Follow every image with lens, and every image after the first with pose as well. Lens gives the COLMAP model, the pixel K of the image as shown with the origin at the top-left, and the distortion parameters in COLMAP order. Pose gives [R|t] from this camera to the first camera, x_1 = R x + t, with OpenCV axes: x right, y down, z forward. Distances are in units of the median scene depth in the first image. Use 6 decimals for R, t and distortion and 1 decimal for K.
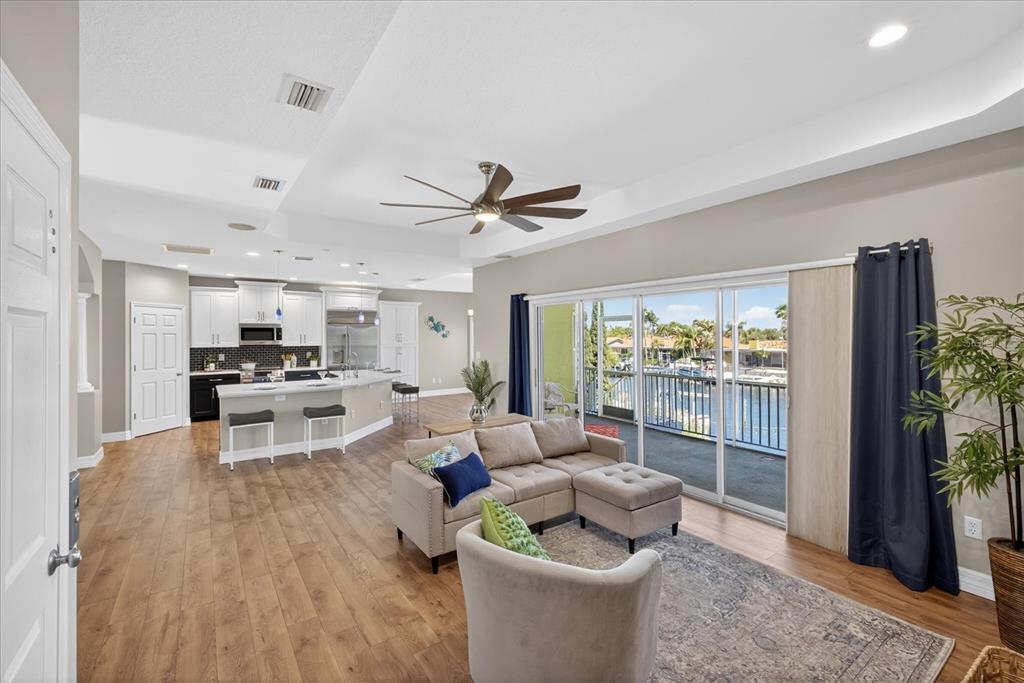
lens RADIAL K [[422.5, 0, 502.7], [0, 422.5, 335.8], [0, 0, 1]] dist [0.004425, -0.001019]
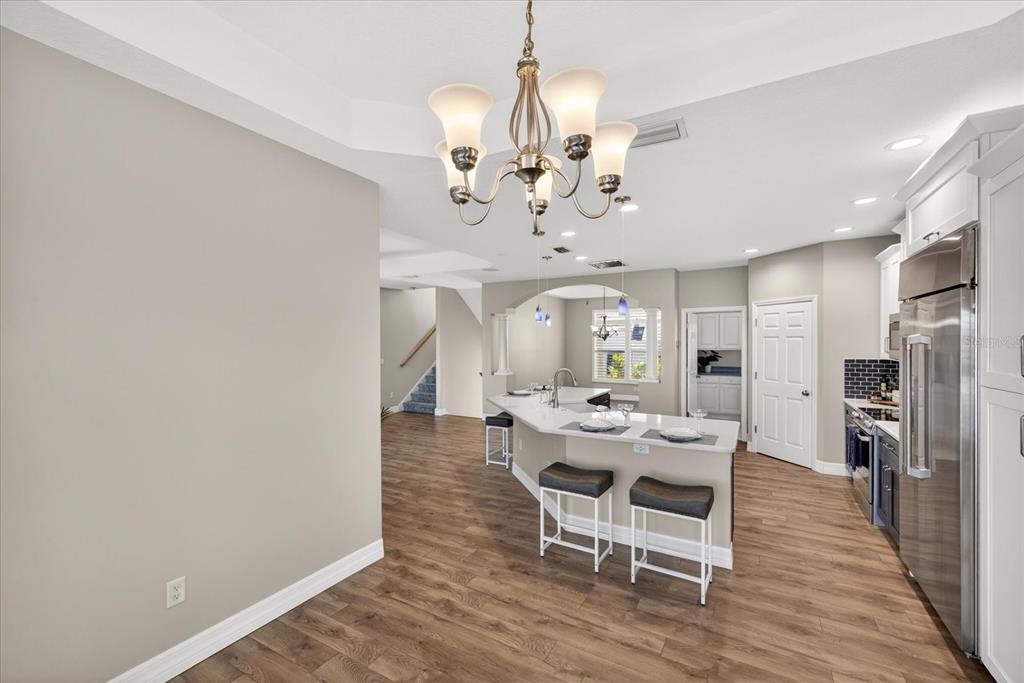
lens RADIAL K [[422.5, 0, 514.3], [0, 422.5, 342.0], [0, 0, 1]] dist [0.004425, -0.001019]
pose [[-0.902418, 0.019055, -0.430440, -0.014285], [0.018276, 0.999815, 0.005946, -0.007936], [0.430474, -0.002501, -0.902599, 1.277750]]
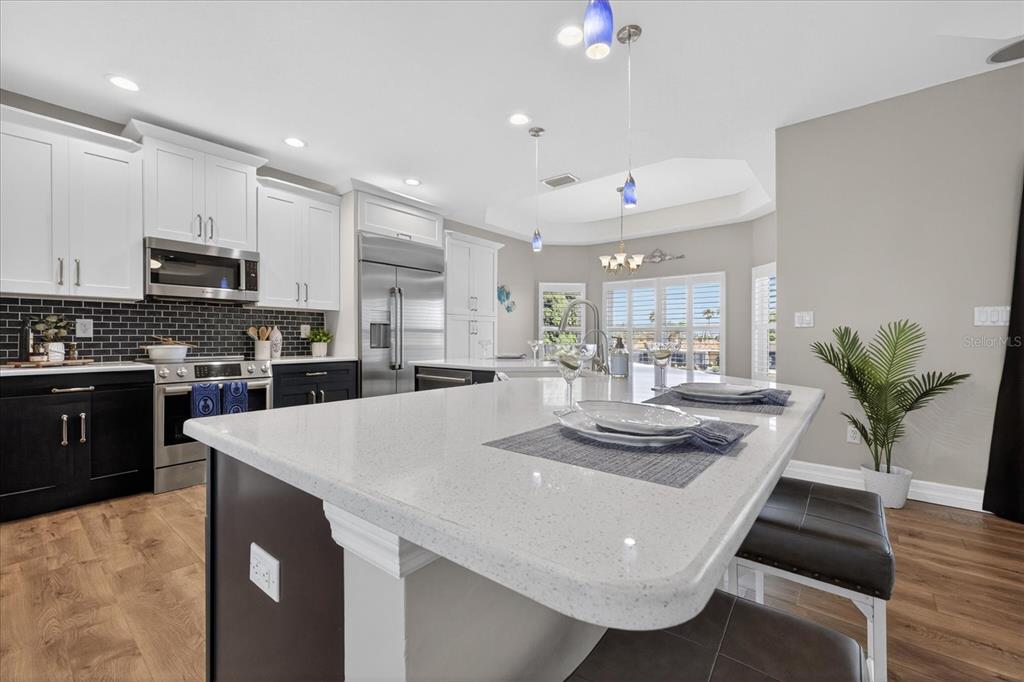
lens RADIAL K [[422.5, 0, 514.6], [0, 422.5, 338.0], [0, 0, 1]] dist [0.004425, -0.001019]
pose [[0.962499, 0.002404, 0.271274, -0.418393], [-0.002492, 0.999997, -0.000017, 0.060622], [-0.271273, -0.000659, 0.962502, 0.562856]]
